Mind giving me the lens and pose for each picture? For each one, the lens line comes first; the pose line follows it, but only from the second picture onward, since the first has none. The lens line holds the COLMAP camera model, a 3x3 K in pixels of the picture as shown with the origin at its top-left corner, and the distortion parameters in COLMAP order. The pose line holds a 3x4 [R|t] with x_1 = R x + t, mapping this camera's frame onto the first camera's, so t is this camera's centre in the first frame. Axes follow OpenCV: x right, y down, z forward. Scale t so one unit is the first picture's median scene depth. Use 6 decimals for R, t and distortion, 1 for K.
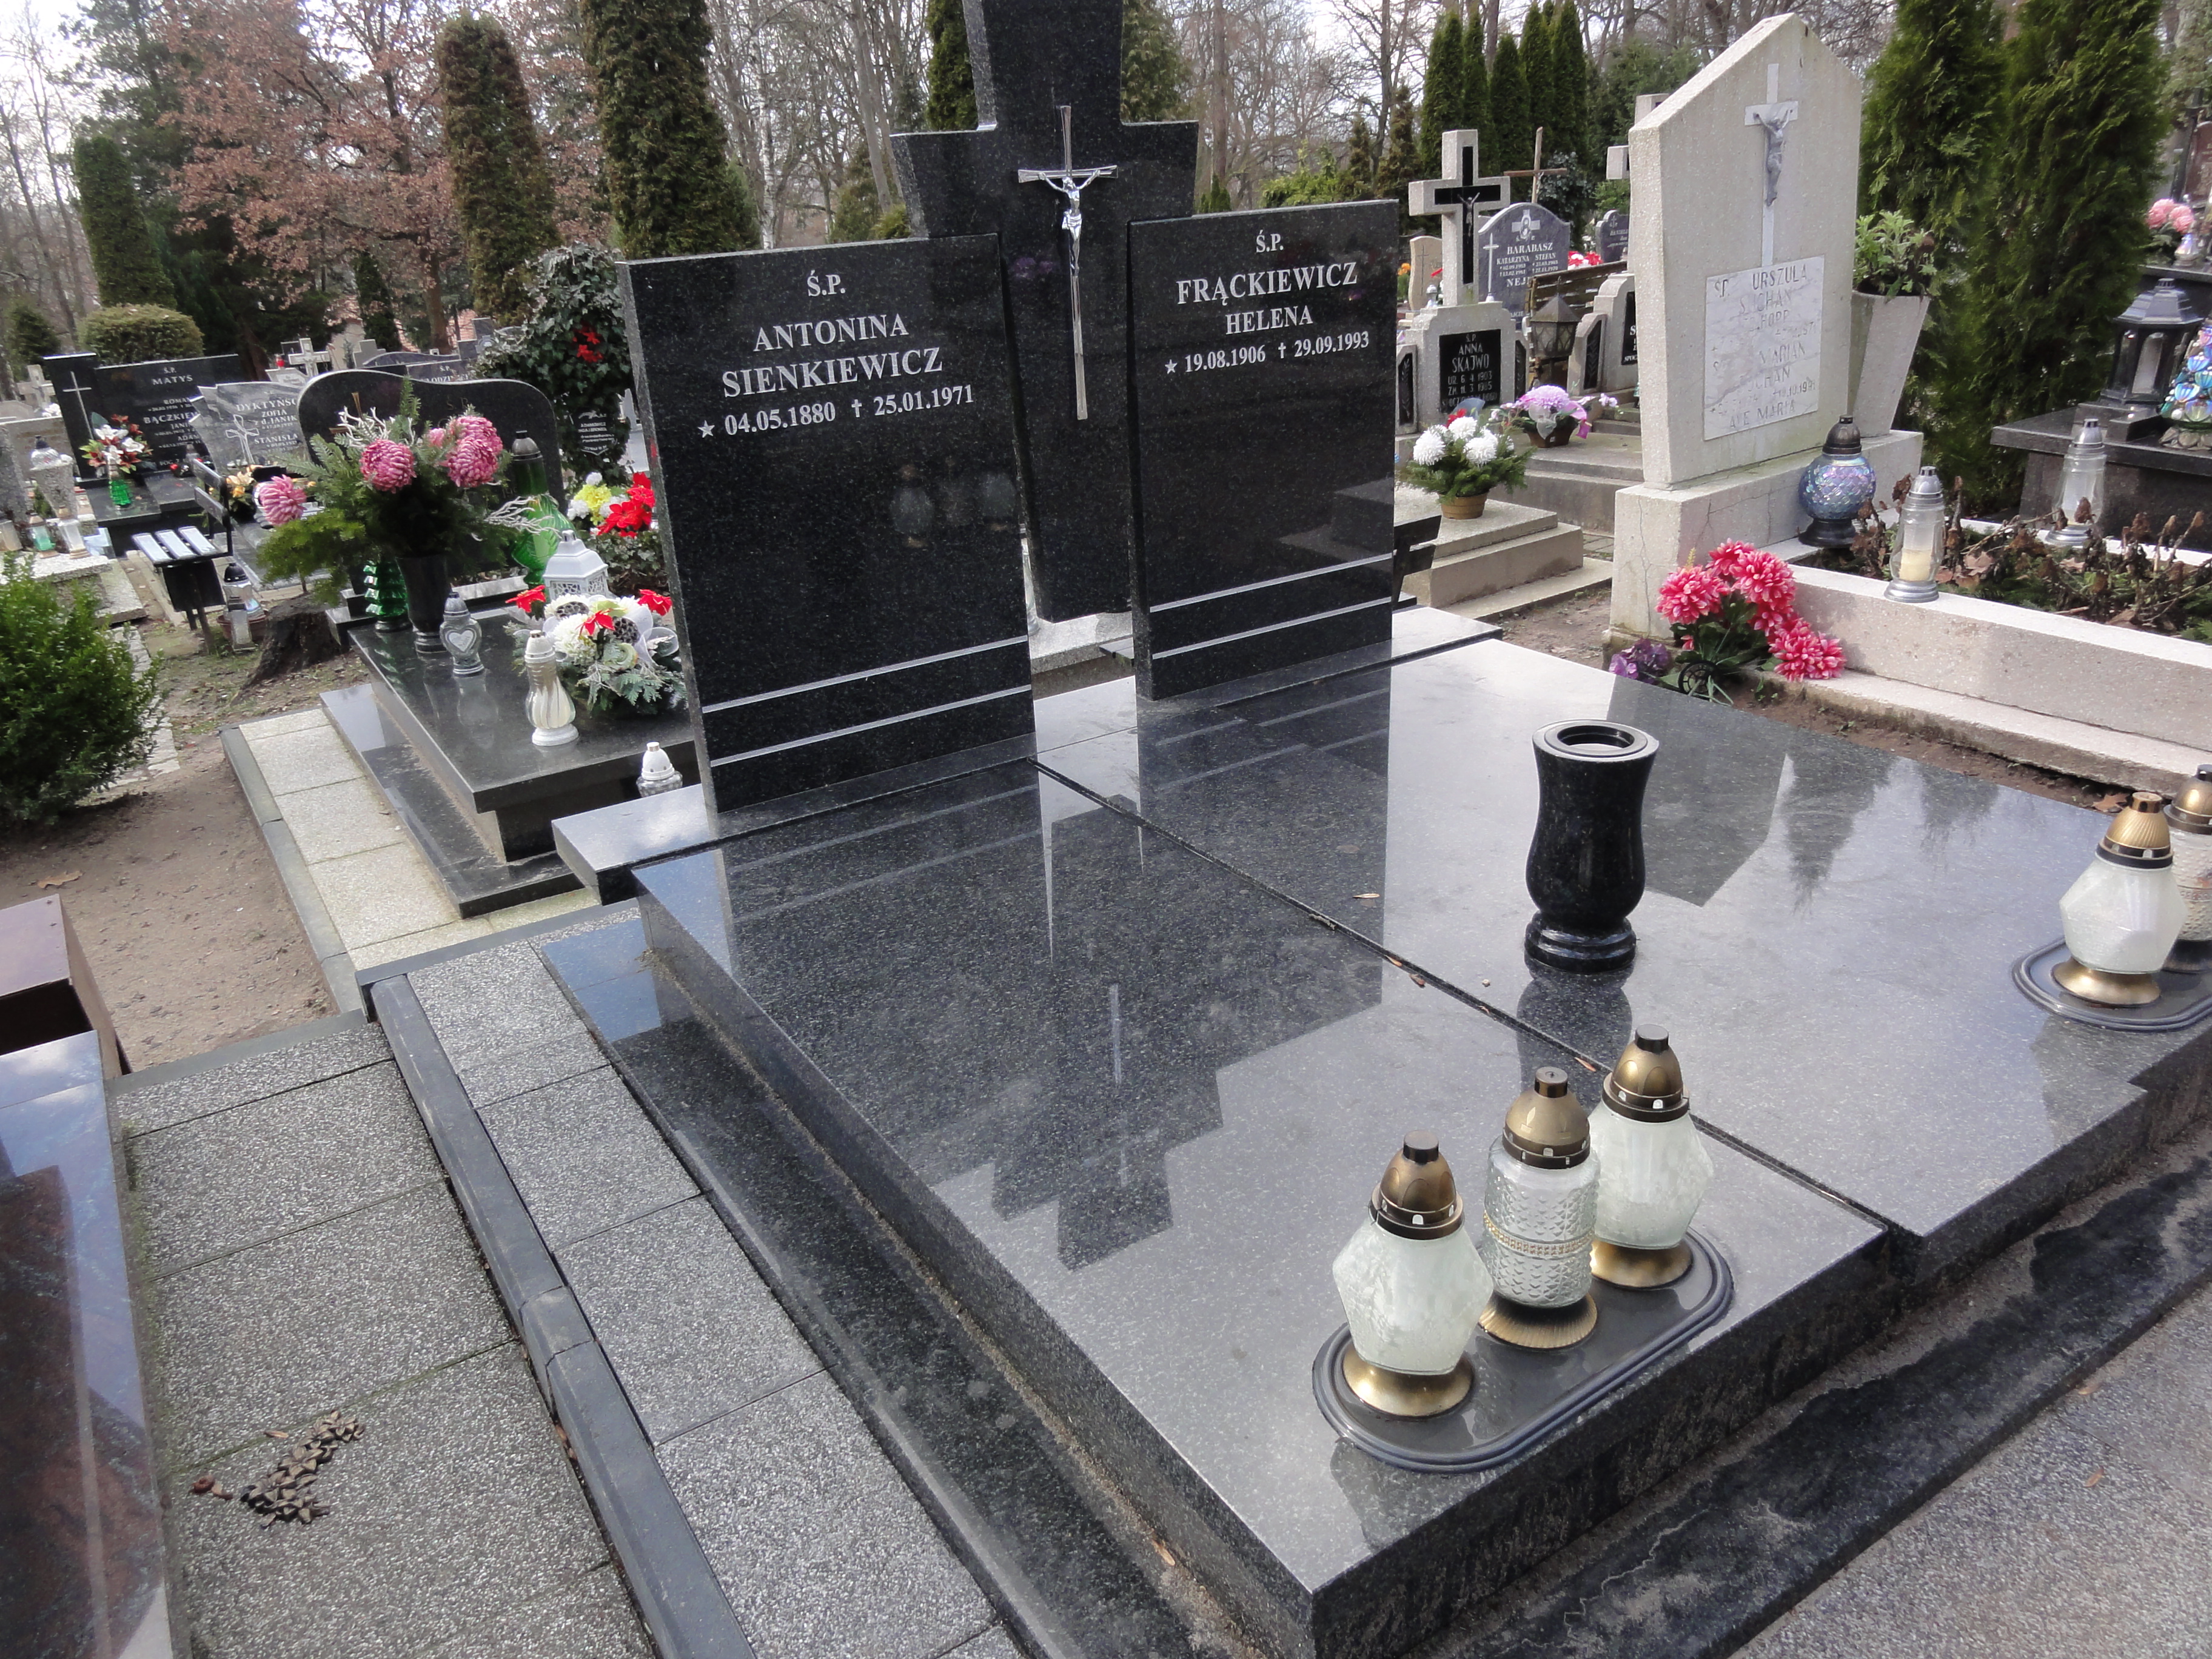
lens RADIAL K [[1566.7, 0, 1107.9], [0, 1566.7, 826.6], [0, 0, 1]] dist [0.002283, 0.001656]
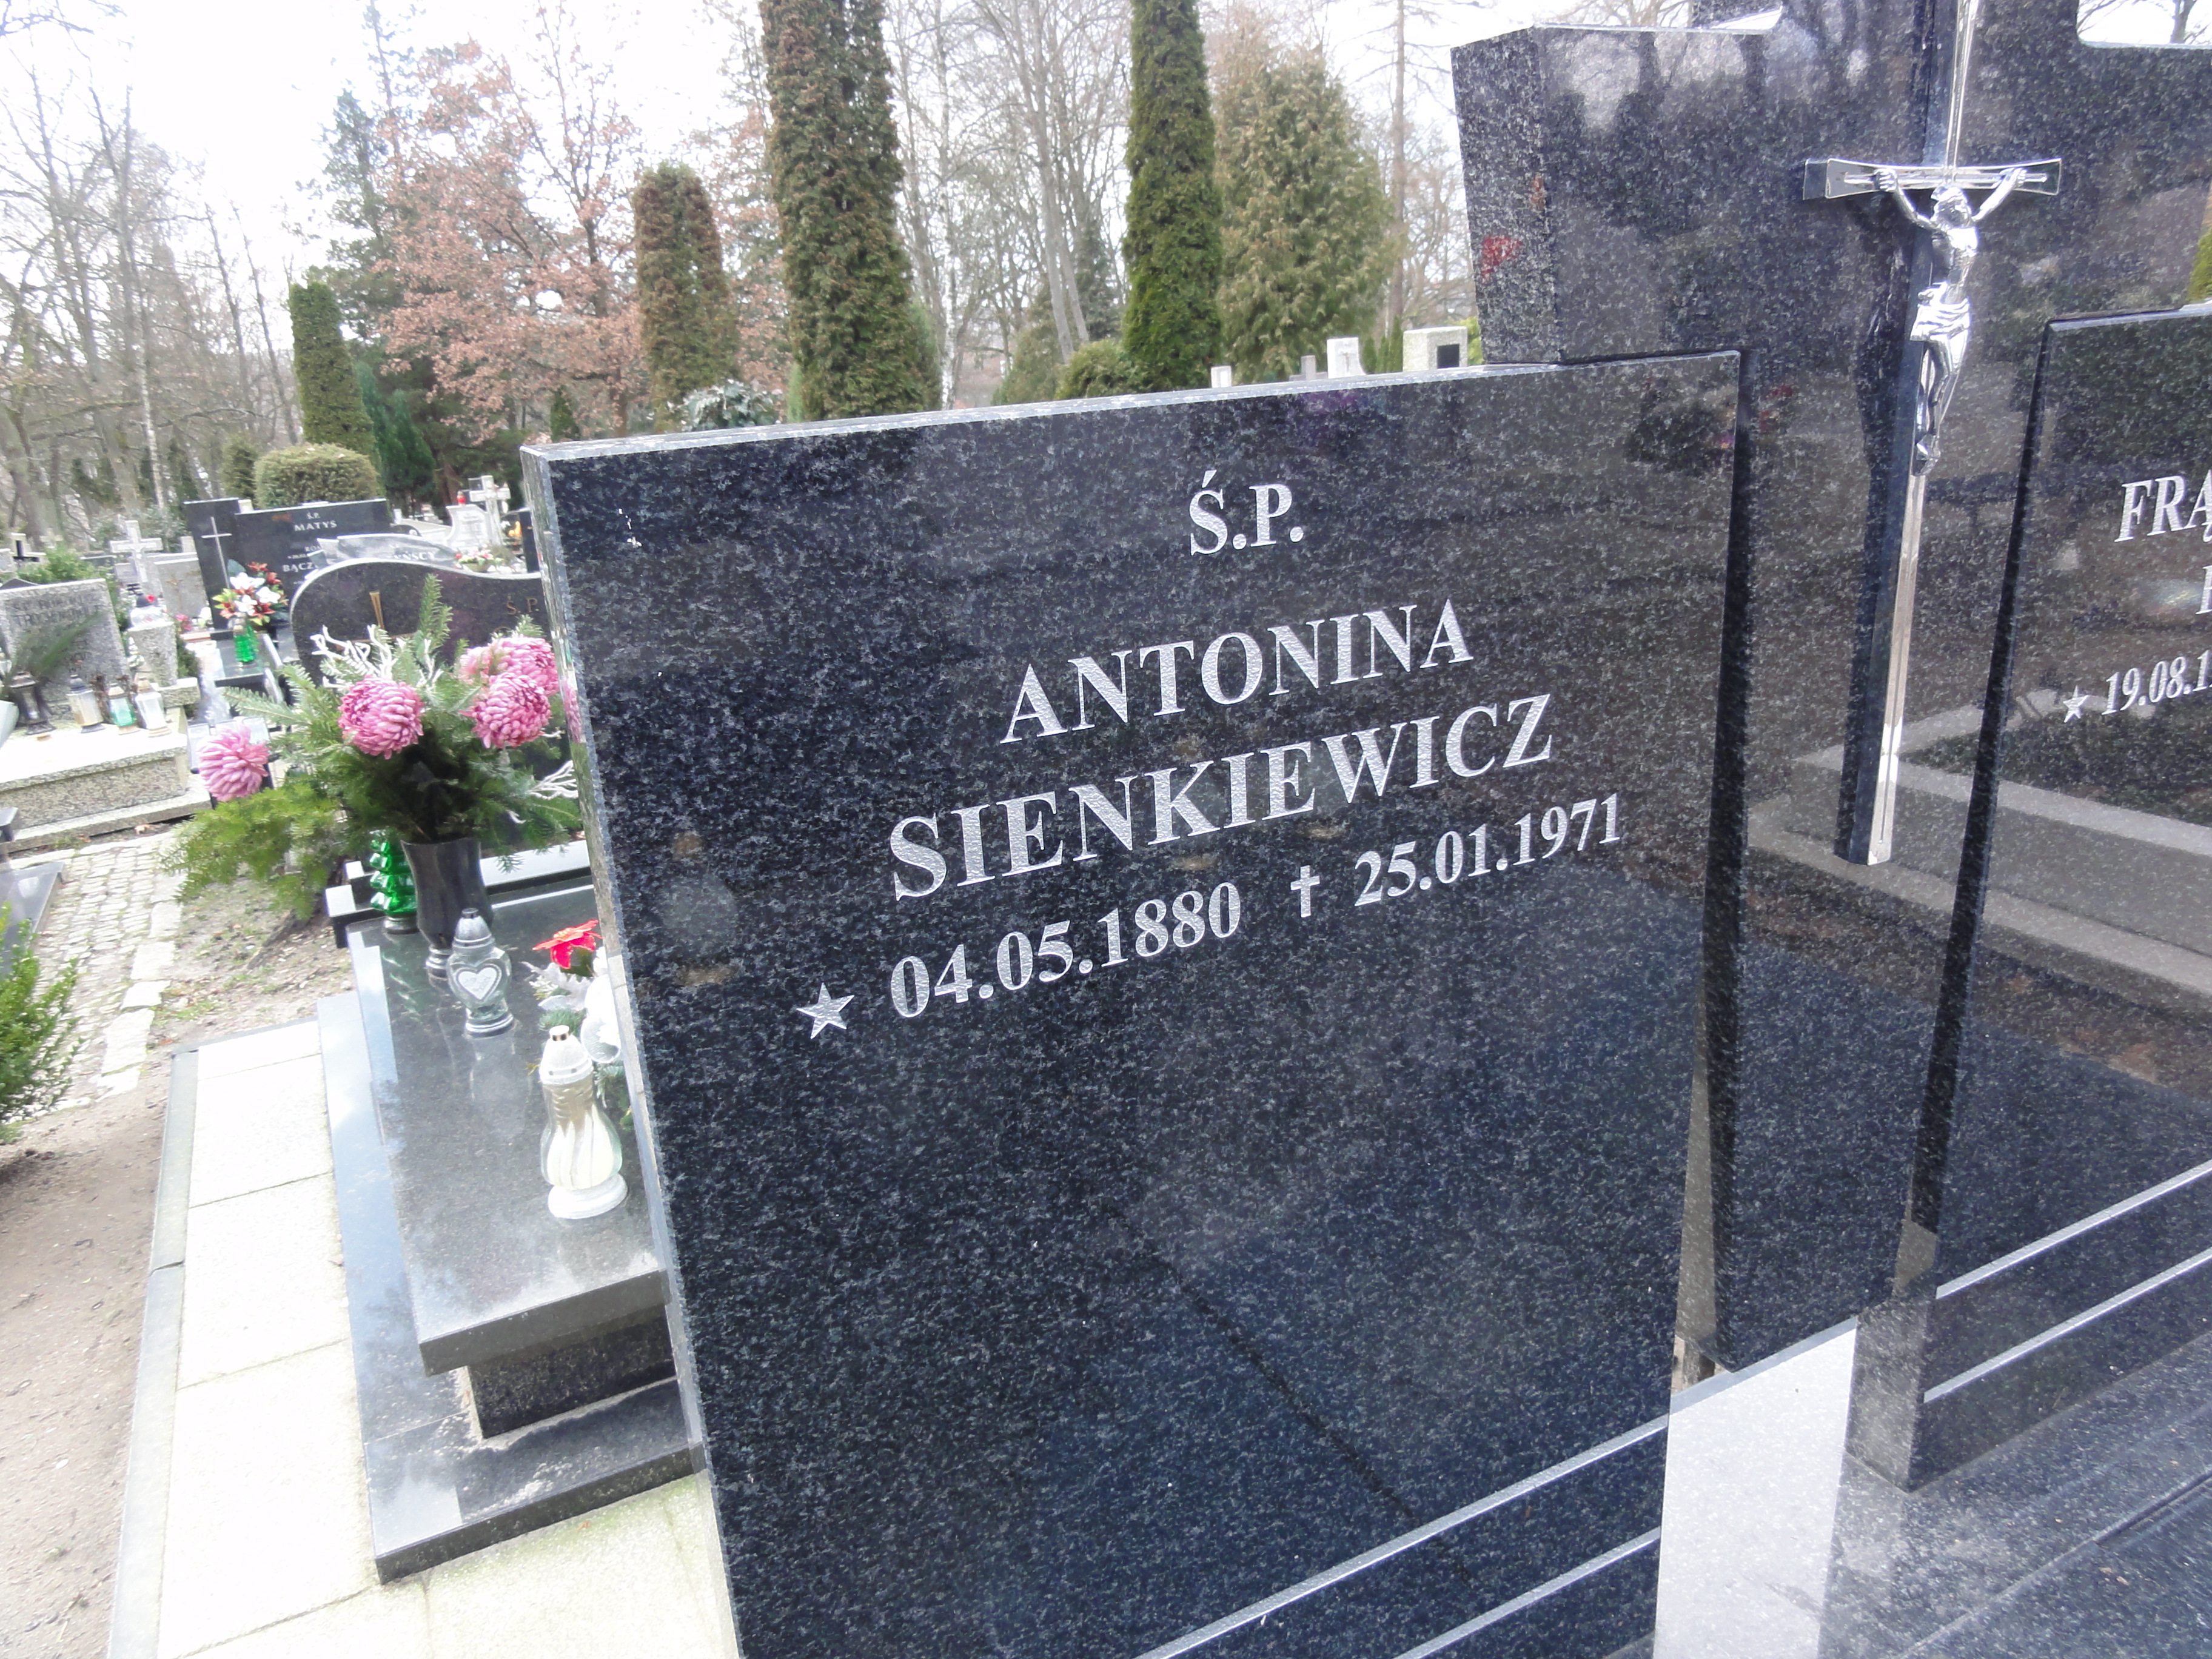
lens RADIAL K [[1566.7, 0, 1113.1], [0, 1566.7, 824.5], [0, 0, 1]] dist [0.002283, 0.001656]
pose [[0.995198, 0.027563, -0.093924, -0.094648], [-0.035182, 0.996137, -0.080454, -0.141760], [0.091344, 0.083372, 0.992323, 0.381883]]
